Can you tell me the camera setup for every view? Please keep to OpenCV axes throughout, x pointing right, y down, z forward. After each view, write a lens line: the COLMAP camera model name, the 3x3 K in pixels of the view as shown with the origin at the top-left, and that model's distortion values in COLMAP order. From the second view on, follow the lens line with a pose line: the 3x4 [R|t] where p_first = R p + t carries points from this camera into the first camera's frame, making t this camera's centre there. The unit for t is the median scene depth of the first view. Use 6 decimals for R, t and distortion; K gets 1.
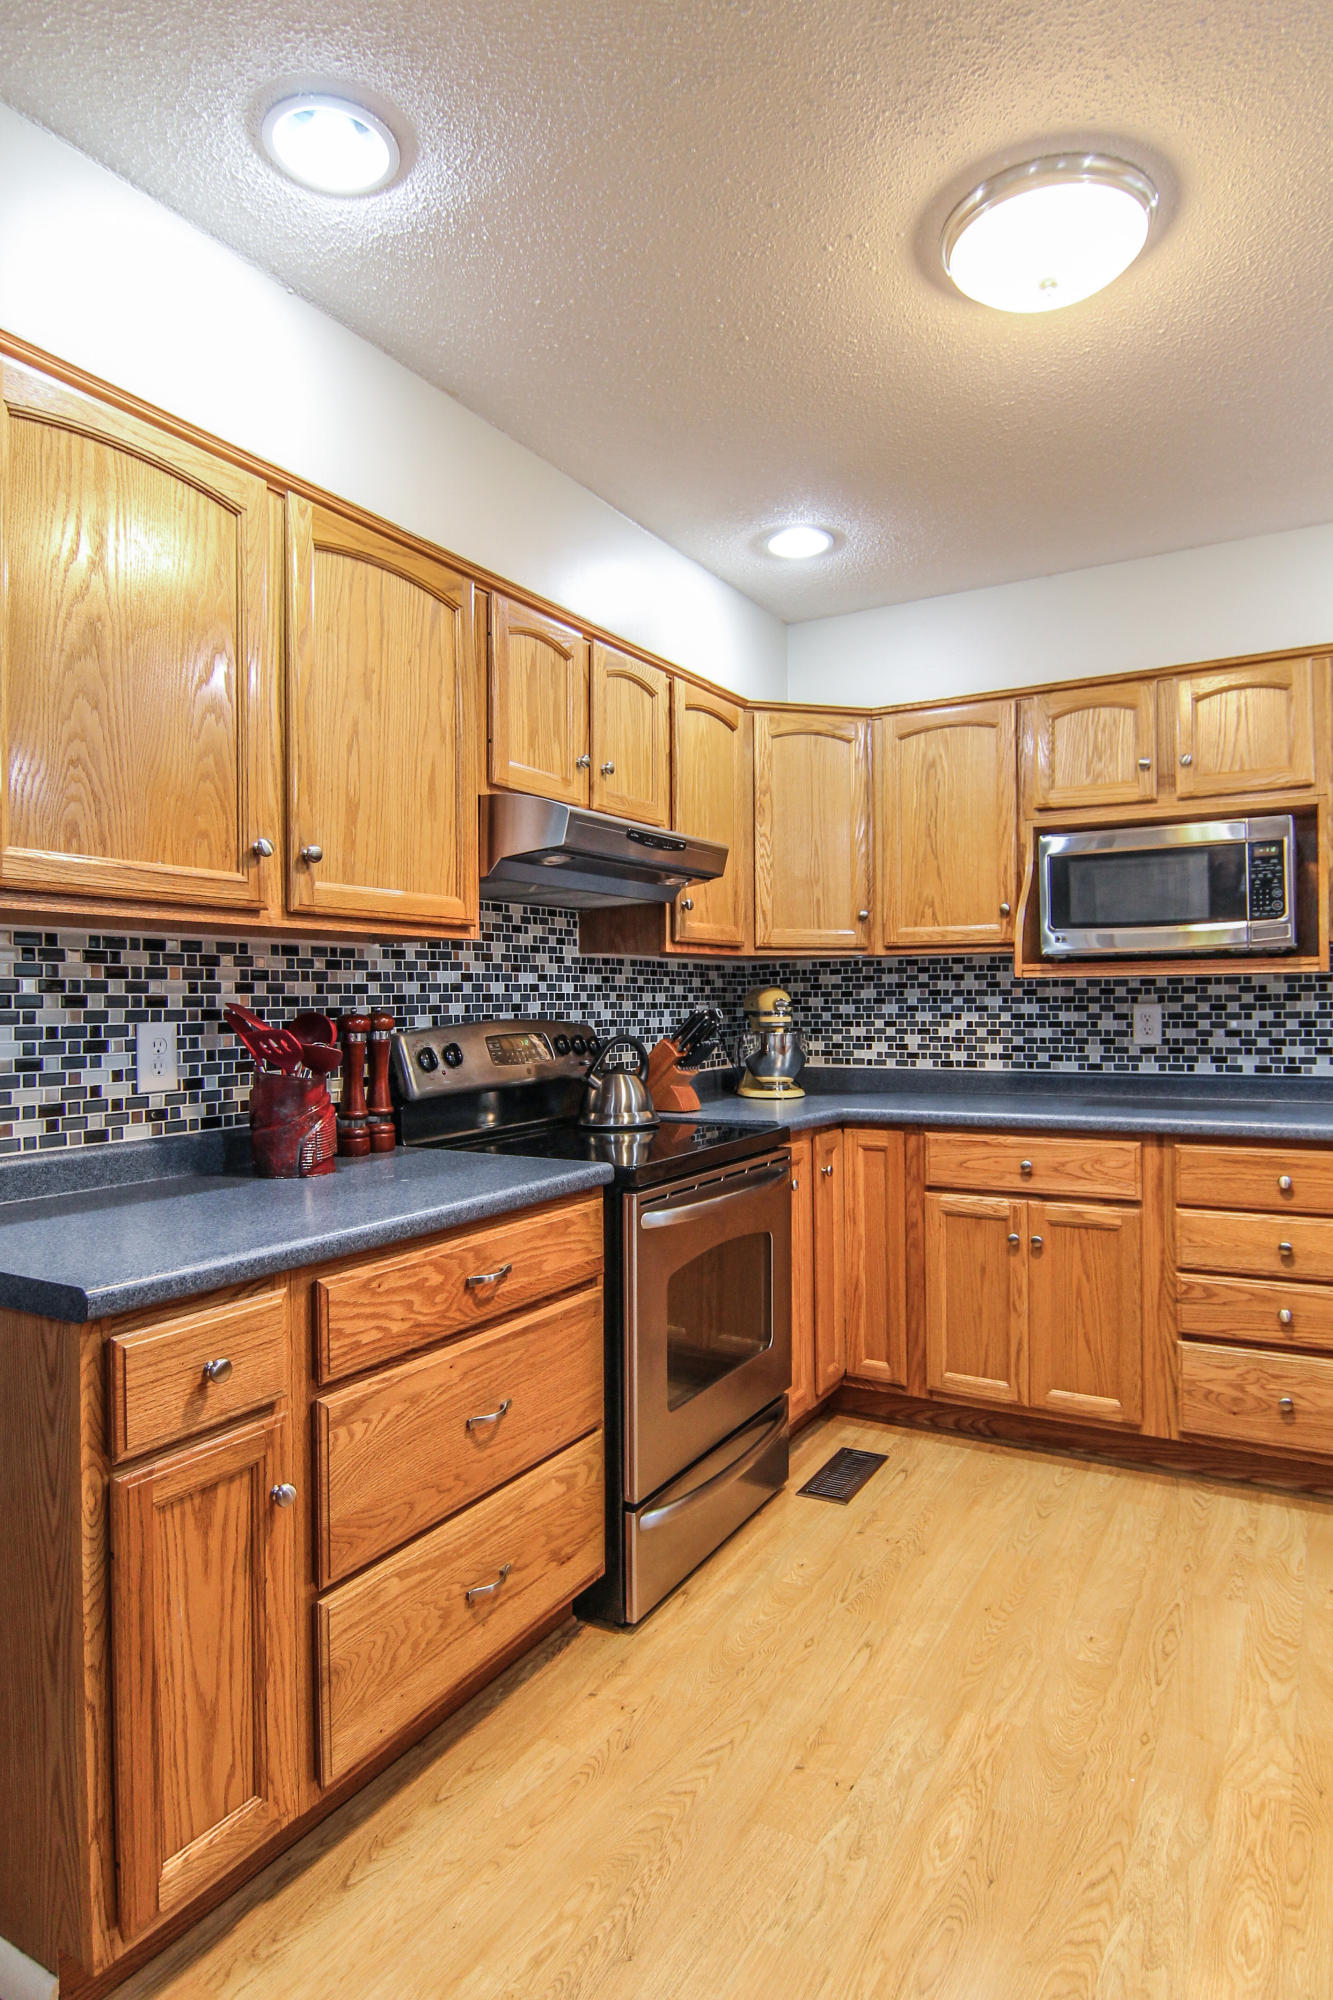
lens RADIAL K [[1147.0, 0, 665.0], [0, 1147.0, 993.2], [0, 0, 1]] dist [0.002795, -0.007016]
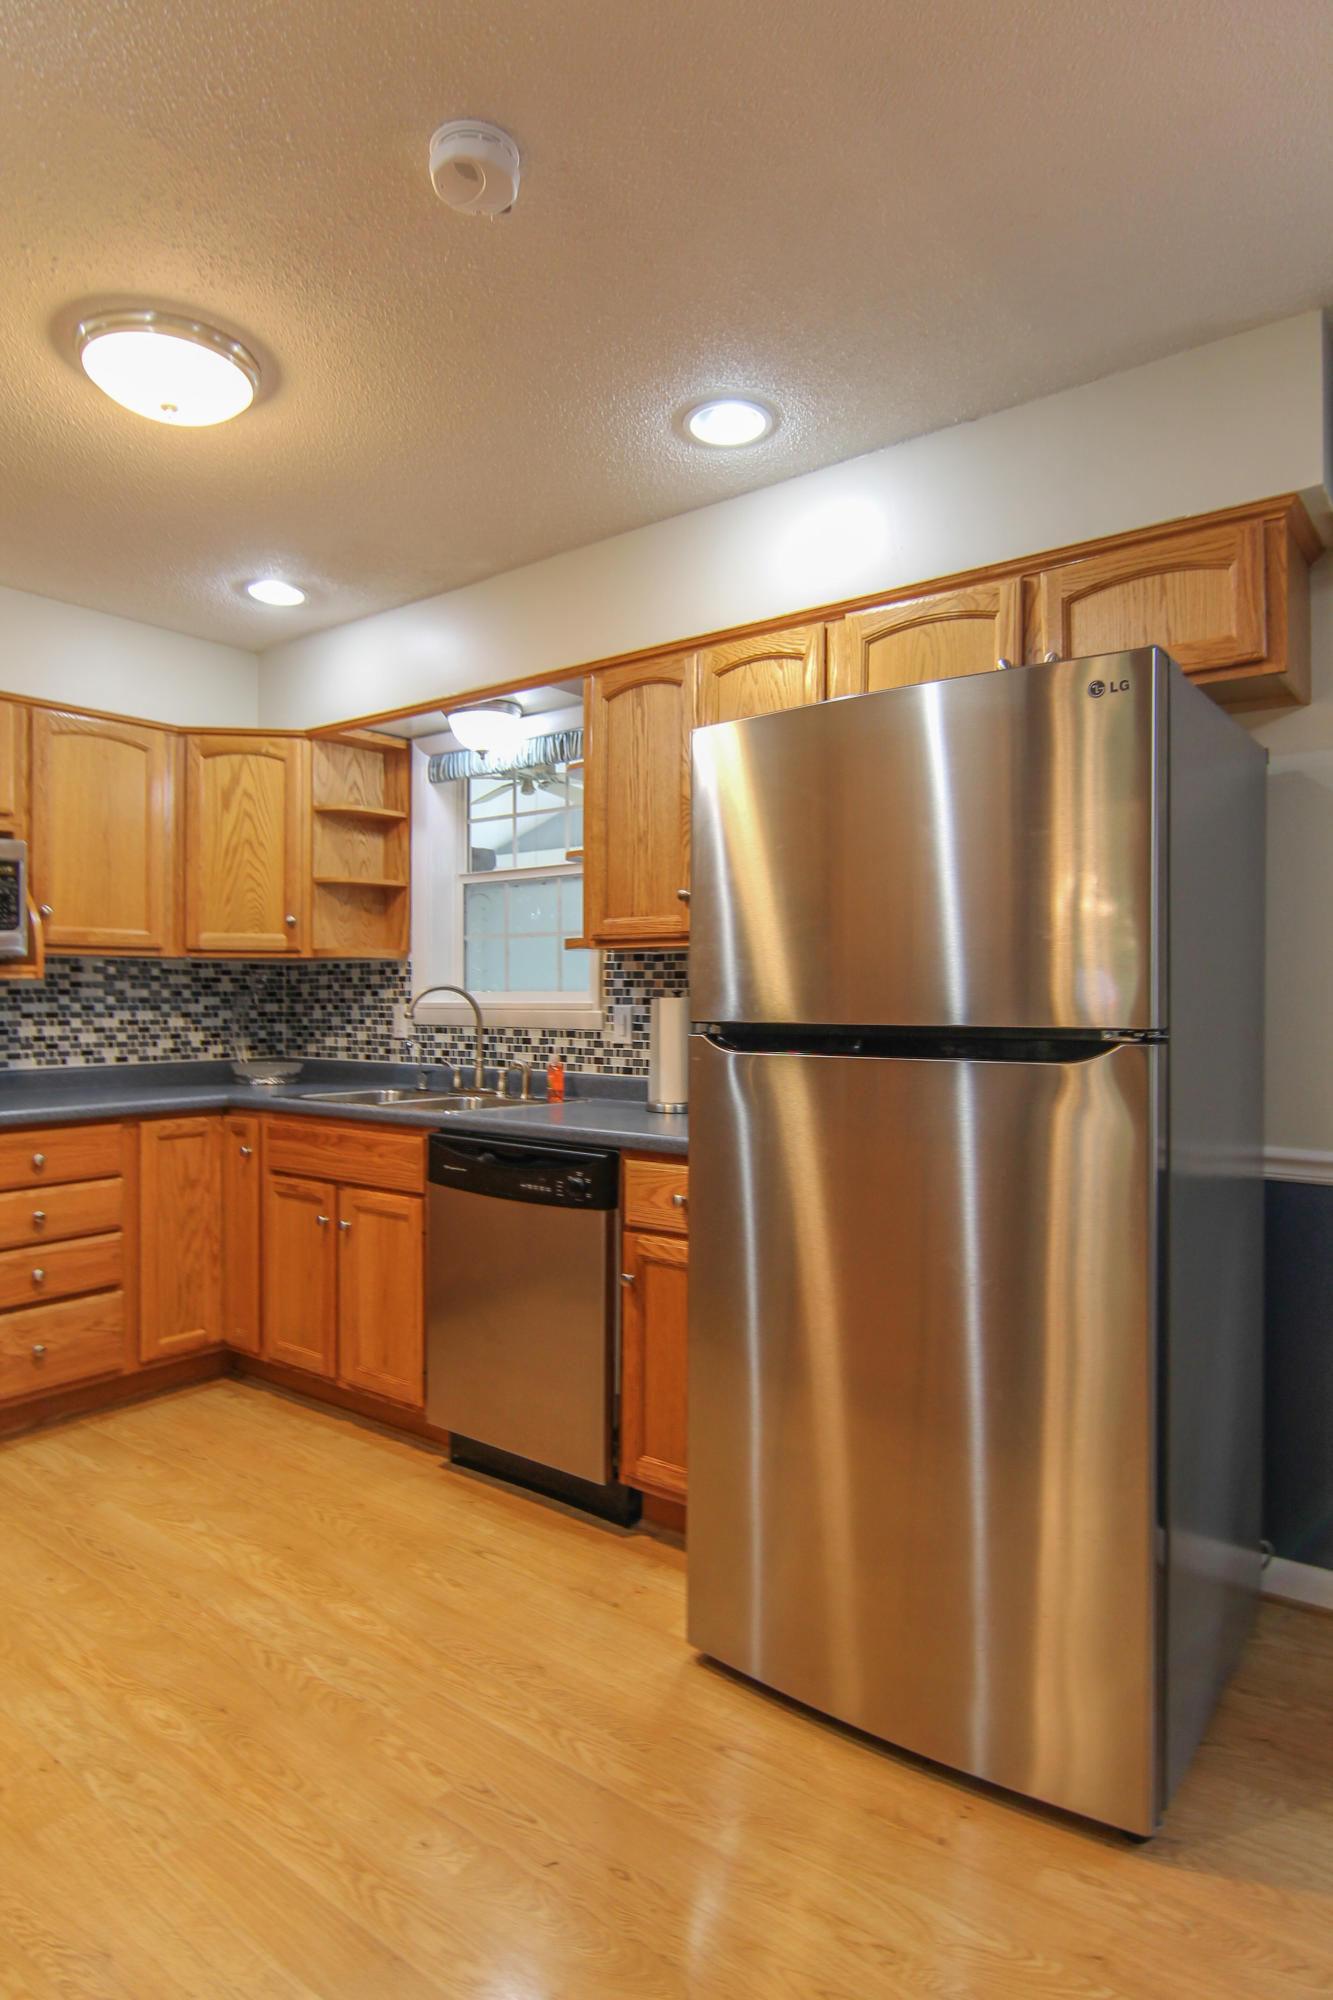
lens RADIAL K [[1147.0, 0, 686.0], [0, 1147.0, 1008.5], [0, 0, 1]] dist [0.002795, -0.007016]
pose [[0.130104, 0.000162, 0.991500, -0.459147], [-0.007554, 0.999971, 0.000828, 0.005084], [-0.991472, -0.007598, 0.130102, 0.180065]]
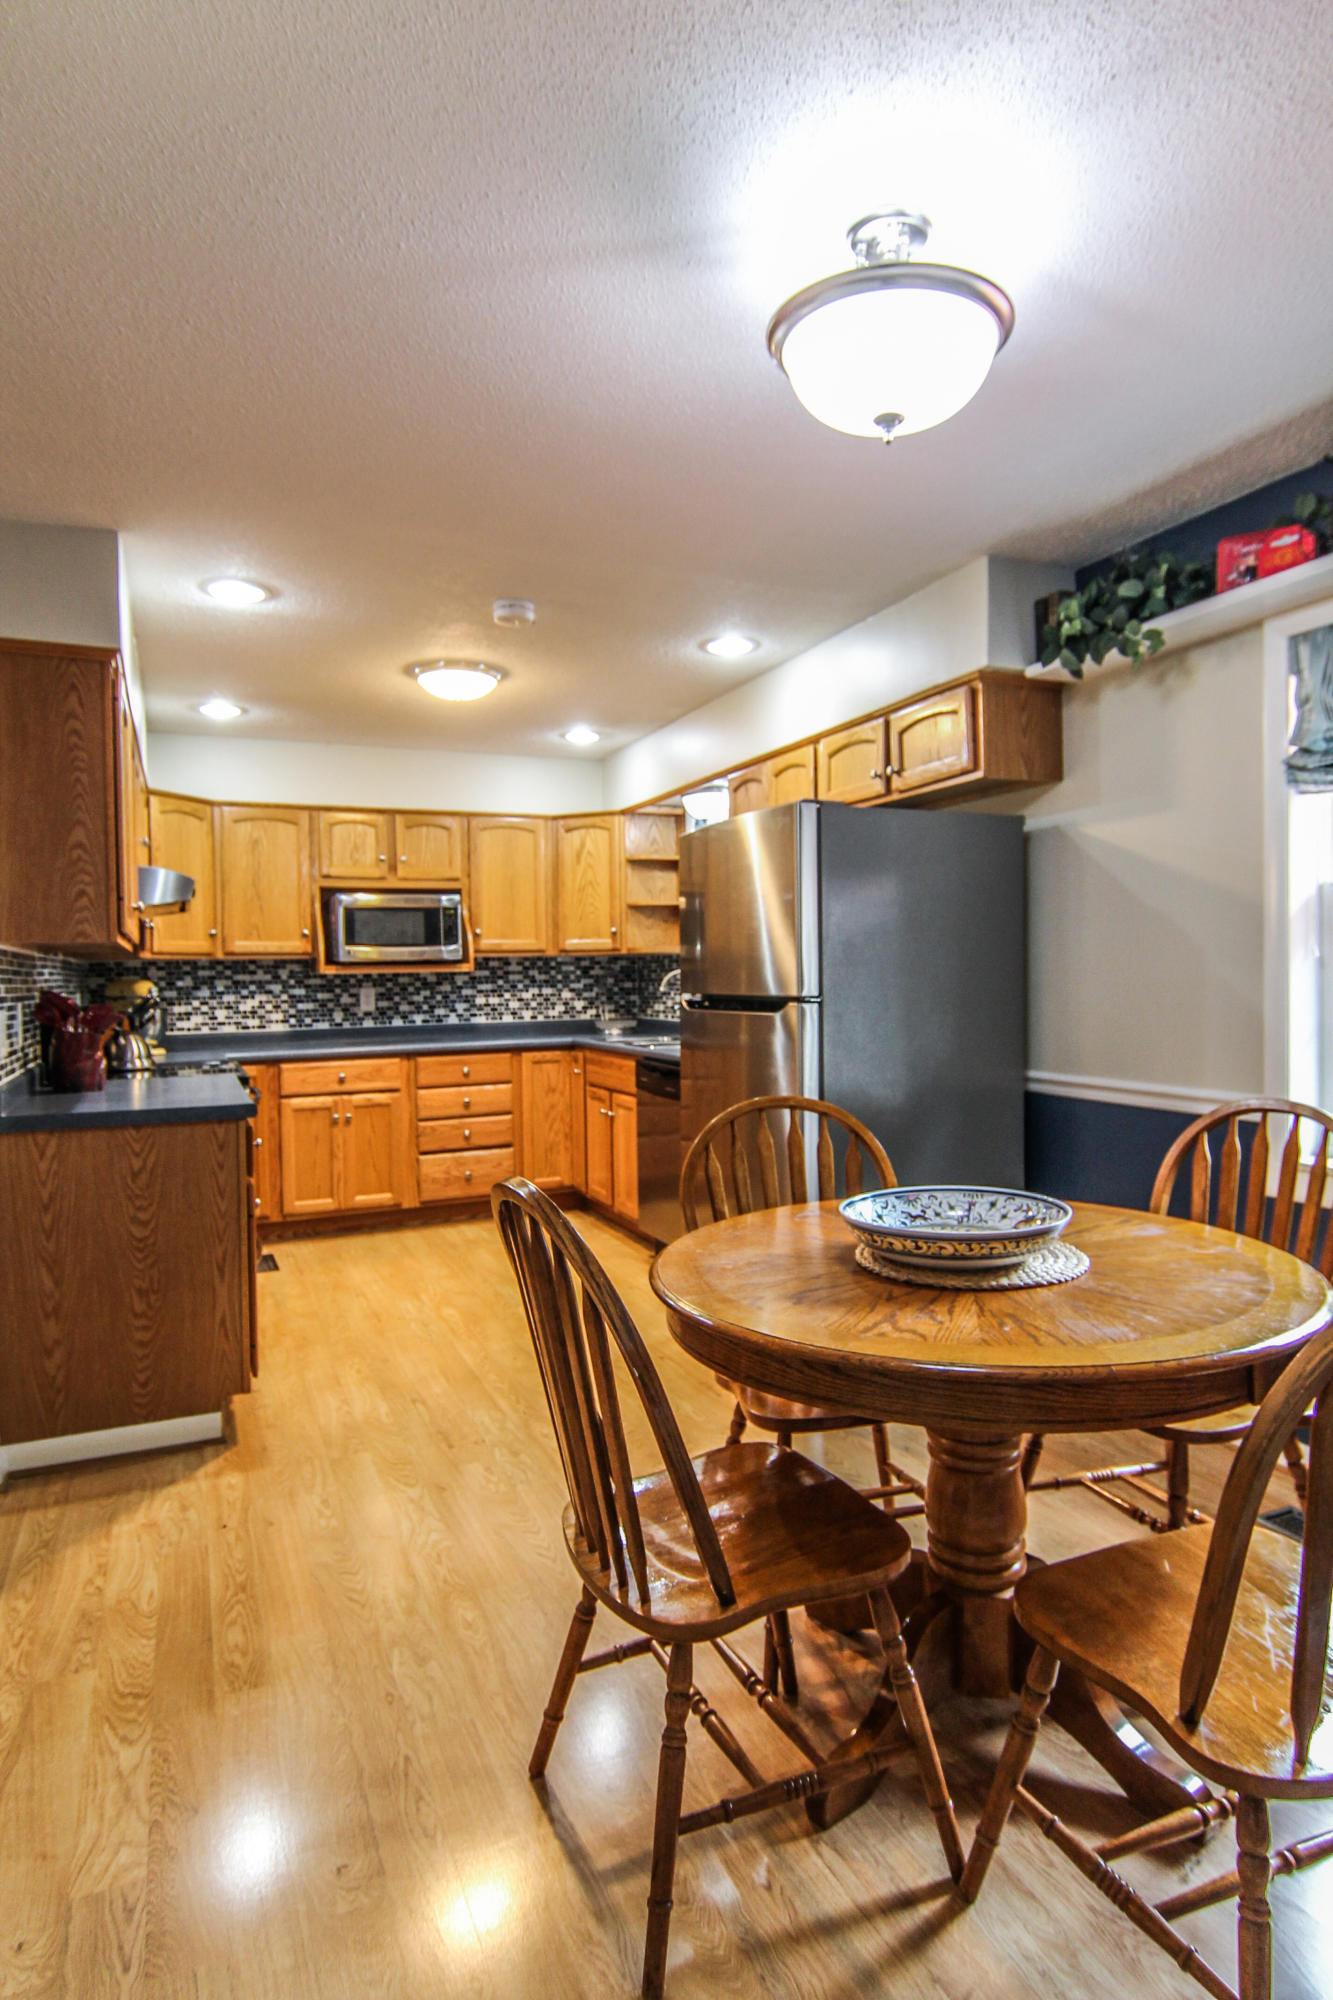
lens RADIAL K [[1147.0, 0, 655.3], [0, 1147.0, 1005.4], [0, 0, 1]] dist [0.002795, -0.007016]
pose [[0.609645, -0.022356, 0.792359, -0.809952], [0.006514, 0.999710, 0.023194, -0.002302], [-0.792648, -0.008979, 0.609614, -0.496413]]
